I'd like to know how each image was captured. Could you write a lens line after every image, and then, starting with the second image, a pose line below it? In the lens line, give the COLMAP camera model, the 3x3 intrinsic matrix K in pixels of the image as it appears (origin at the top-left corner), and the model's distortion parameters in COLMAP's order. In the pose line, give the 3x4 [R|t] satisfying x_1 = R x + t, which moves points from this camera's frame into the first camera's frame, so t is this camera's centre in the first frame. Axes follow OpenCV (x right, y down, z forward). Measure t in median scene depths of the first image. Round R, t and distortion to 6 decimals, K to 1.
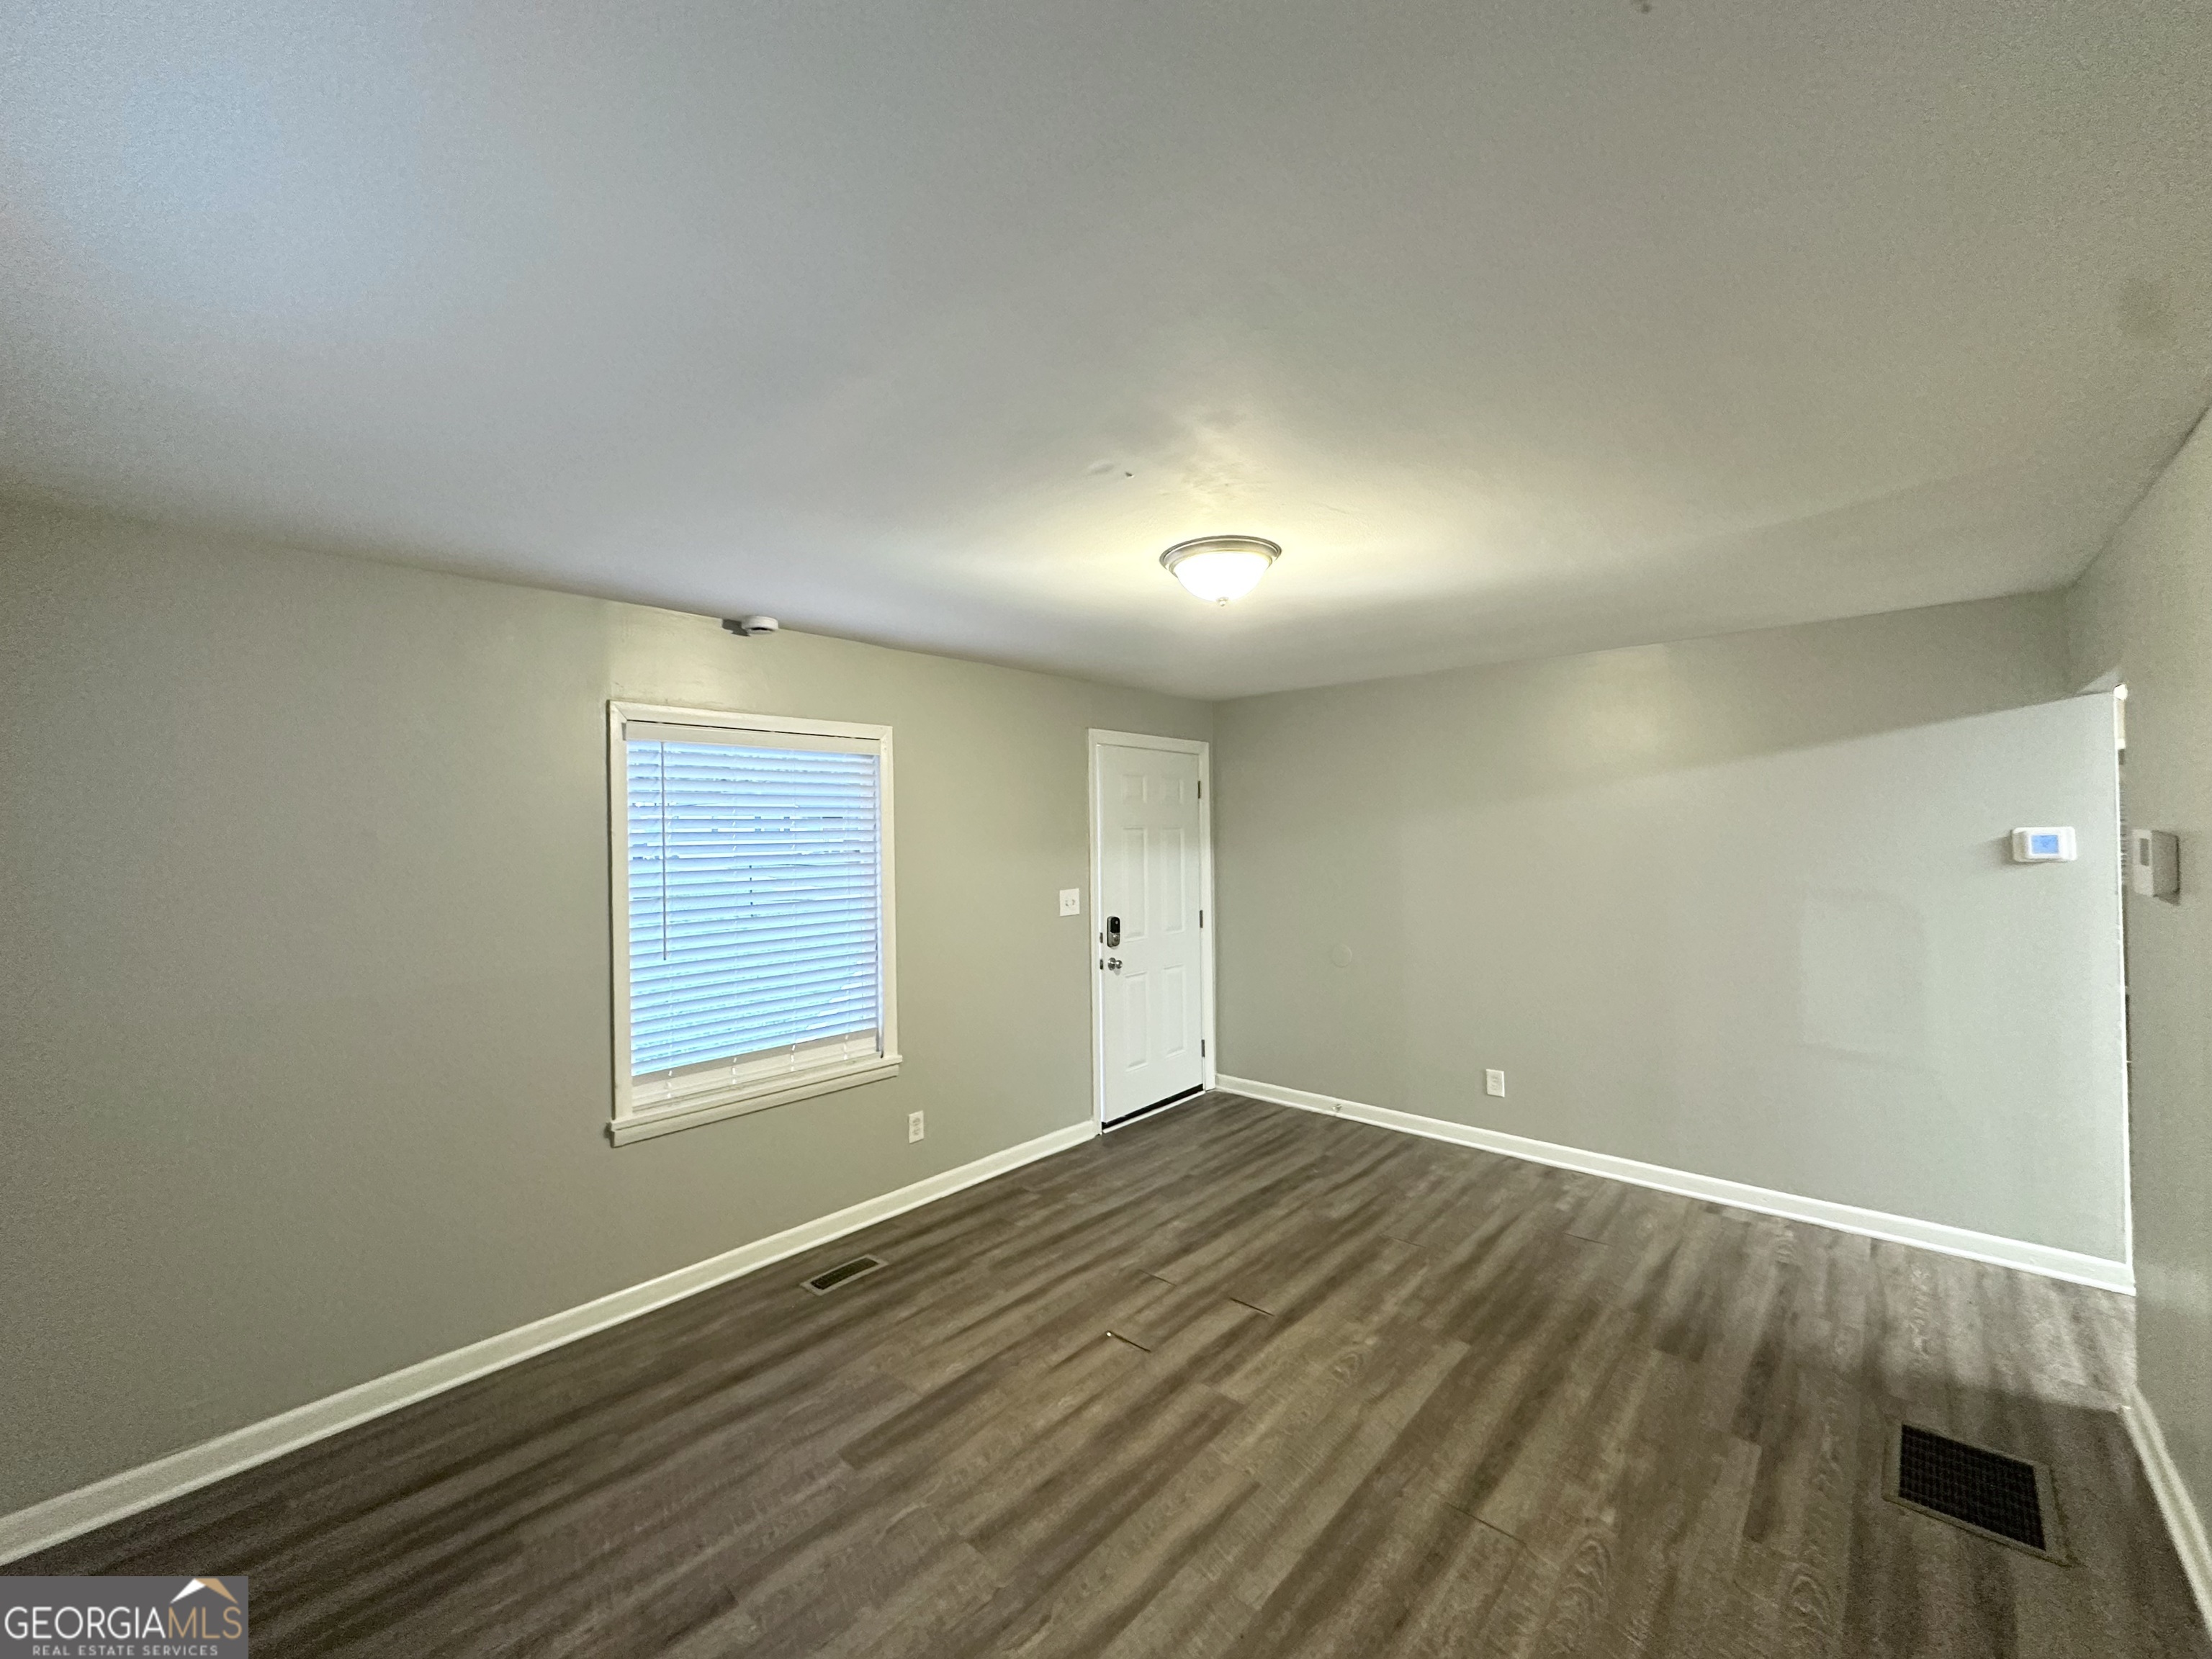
lens RADIAL K [[879.0, 0, 1106.0], [0, 879.0, 829.5], [0, 0, 1]] dist [-0.001307, -0.000368]
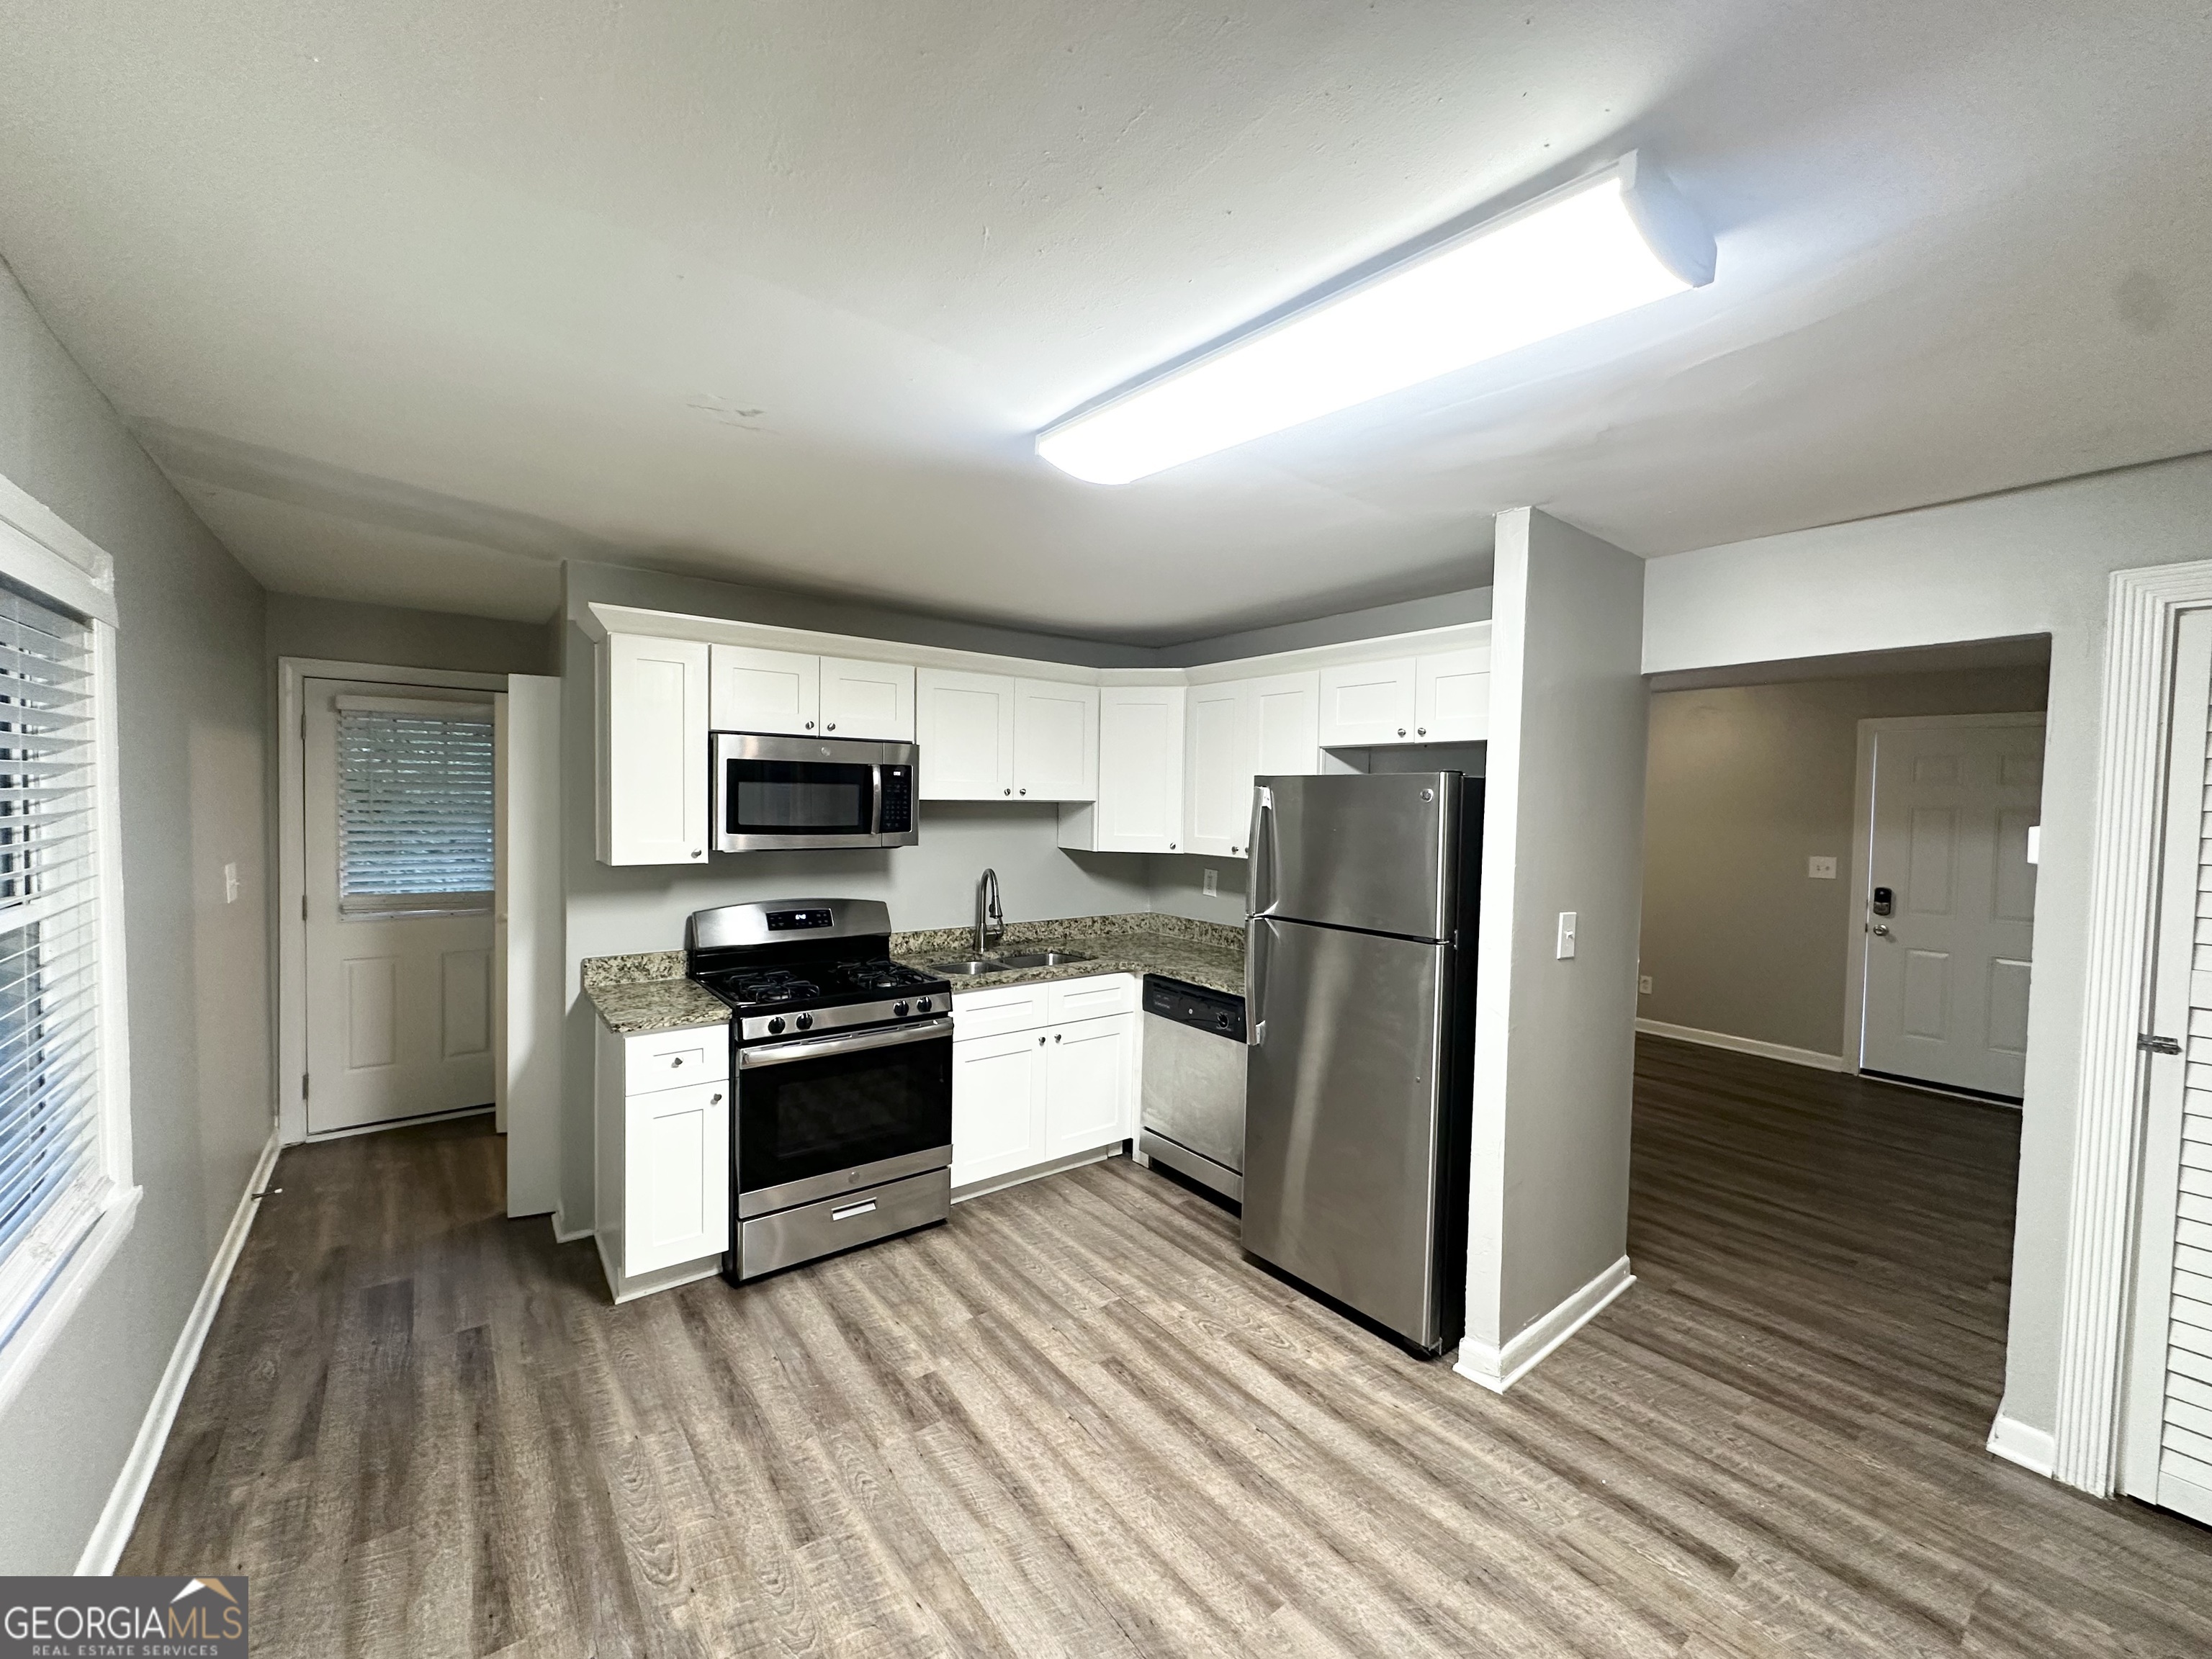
lens RADIAL K [[879.0, 0, 1106.0], [0, 879.0, 829.5], [0, 0, 1]] dist [-0.001307, -0.000368]
pose [[-0.174473, 0.051236, -0.983328, 2.650665], [-0.011943, 0.998462, 0.054143, -0.046716], [0.984589, 0.021191, -0.173593, 0.482232]]
